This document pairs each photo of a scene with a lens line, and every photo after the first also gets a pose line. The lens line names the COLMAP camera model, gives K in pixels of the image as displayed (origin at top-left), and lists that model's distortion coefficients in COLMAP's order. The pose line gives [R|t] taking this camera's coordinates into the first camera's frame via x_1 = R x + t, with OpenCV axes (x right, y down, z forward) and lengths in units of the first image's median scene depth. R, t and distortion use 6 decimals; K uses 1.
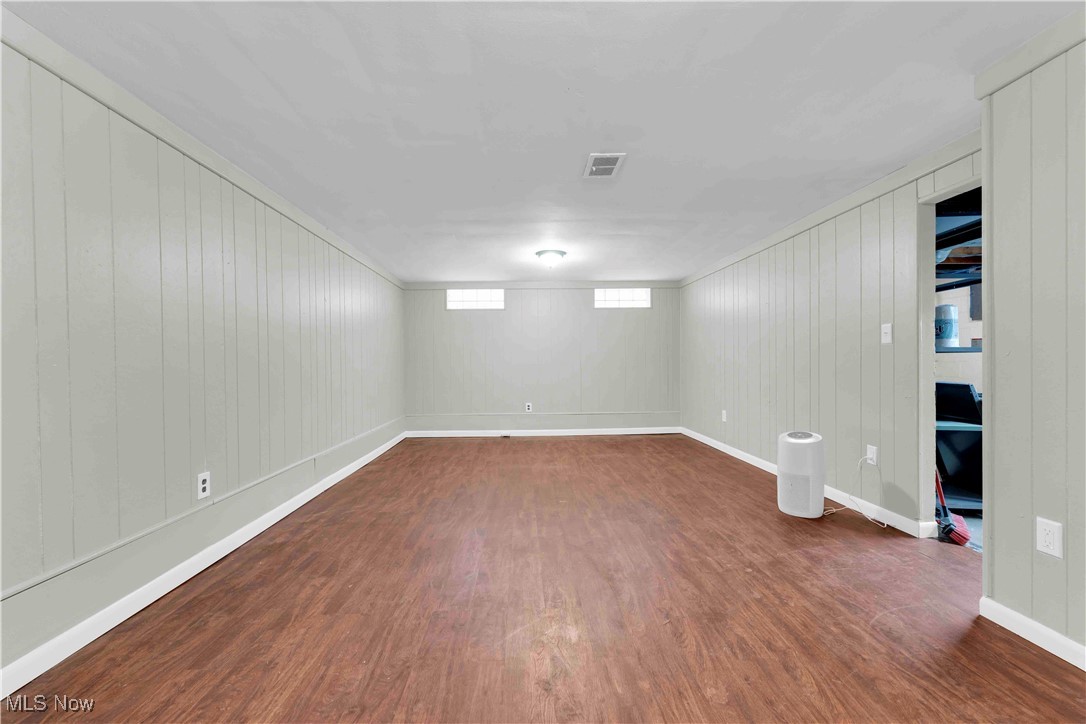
lens RADIAL K [[432.2, 0, 535.6], [0, 432.2, 366.7], [0, 0, 1]] dist [-0.001948, -0.000052]
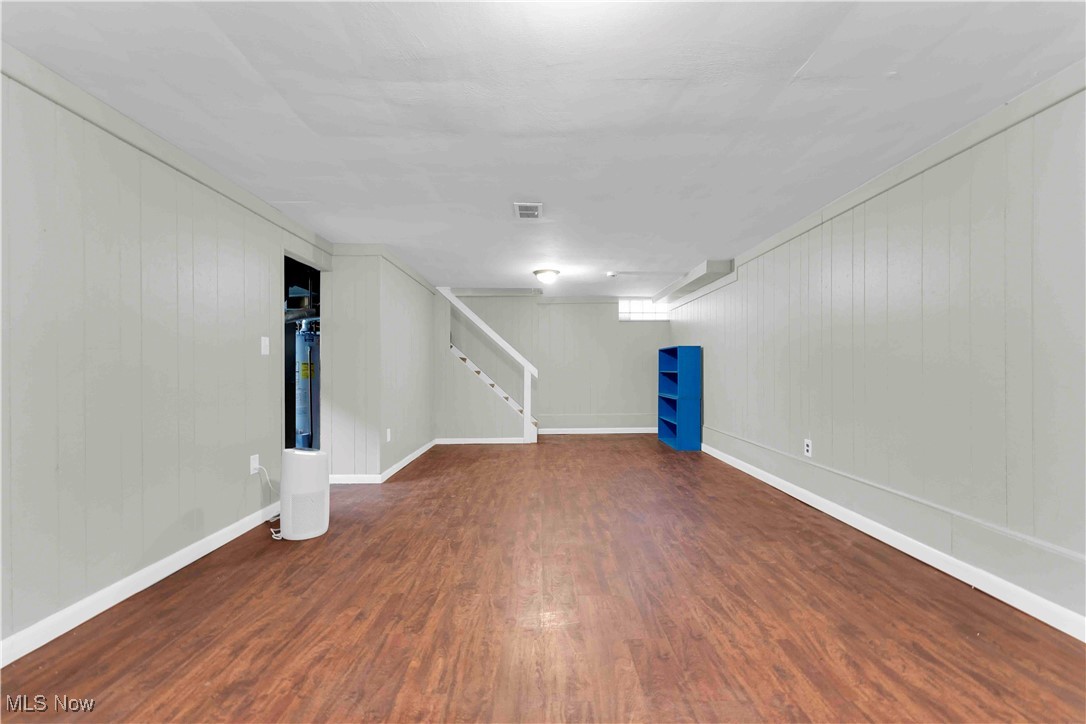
lens RADIAL K [[432.2, 0, 535.6], [0, 432.2, 366.7], [0, 0, 1]] dist [-0.001948, -0.000052]
pose [[-0.999108, 0.013046, 0.040155, 0.088801], [0.013133, 0.999912, 0.001918, -0.017396], [-0.040126, 0.002443, -0.999192, 2.160799]]
